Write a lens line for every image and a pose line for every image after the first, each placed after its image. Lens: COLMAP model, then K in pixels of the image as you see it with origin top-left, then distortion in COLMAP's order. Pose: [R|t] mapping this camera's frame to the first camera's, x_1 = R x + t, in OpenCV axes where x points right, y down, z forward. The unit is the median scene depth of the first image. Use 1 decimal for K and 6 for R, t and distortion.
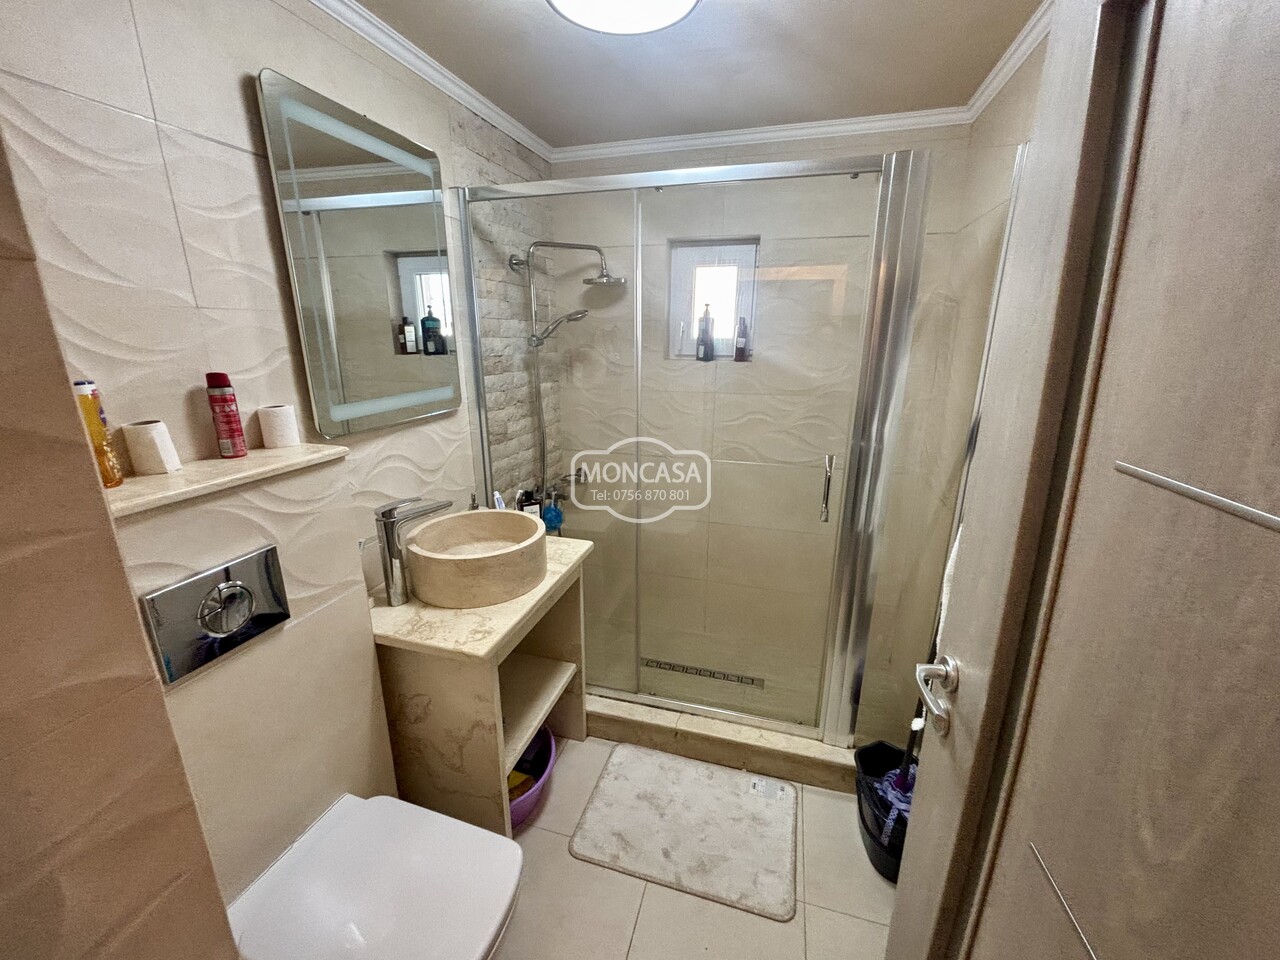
lens RADIAL K [[517.5, 0, 640.6], [0, 517.5, 479.8], [0, 0, 1]] dist [0.006811, -0.001448]
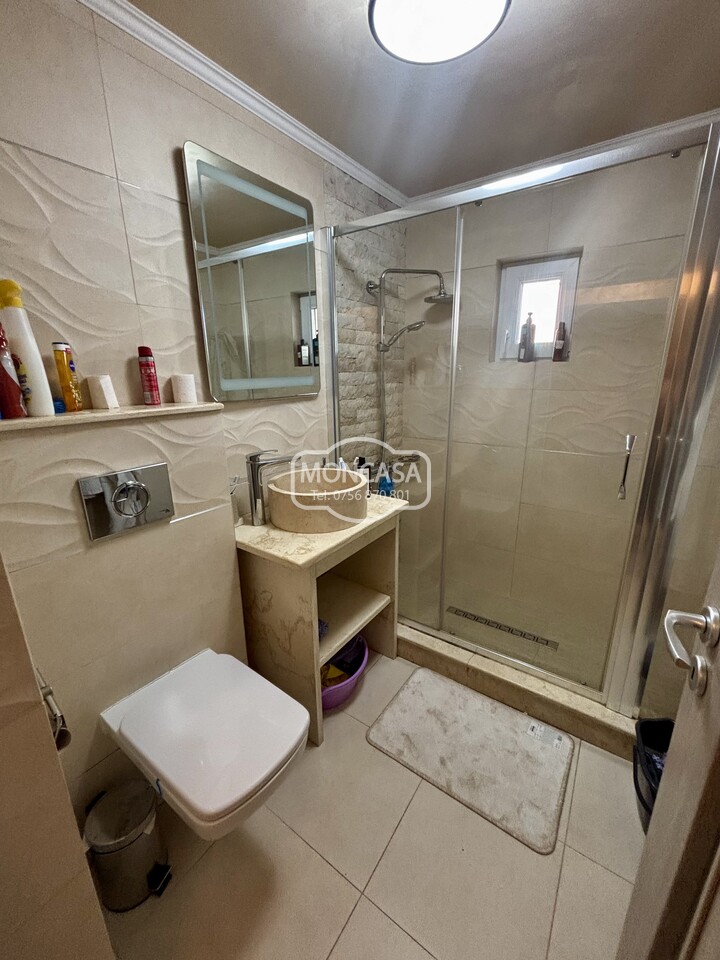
lens RADIAL K [[388.1, 0, 361.3], [0, 388.1, 478.7], [0, 0, 1]] dist [0.006811, -0.001448]
pose [[0.946367, 0.072608, -0.314829, 0.106633], [-0.073452, 0.997256, 0.009200, 0.077029], [0.314633, 0.014419, 0.949104, 0.083145]]
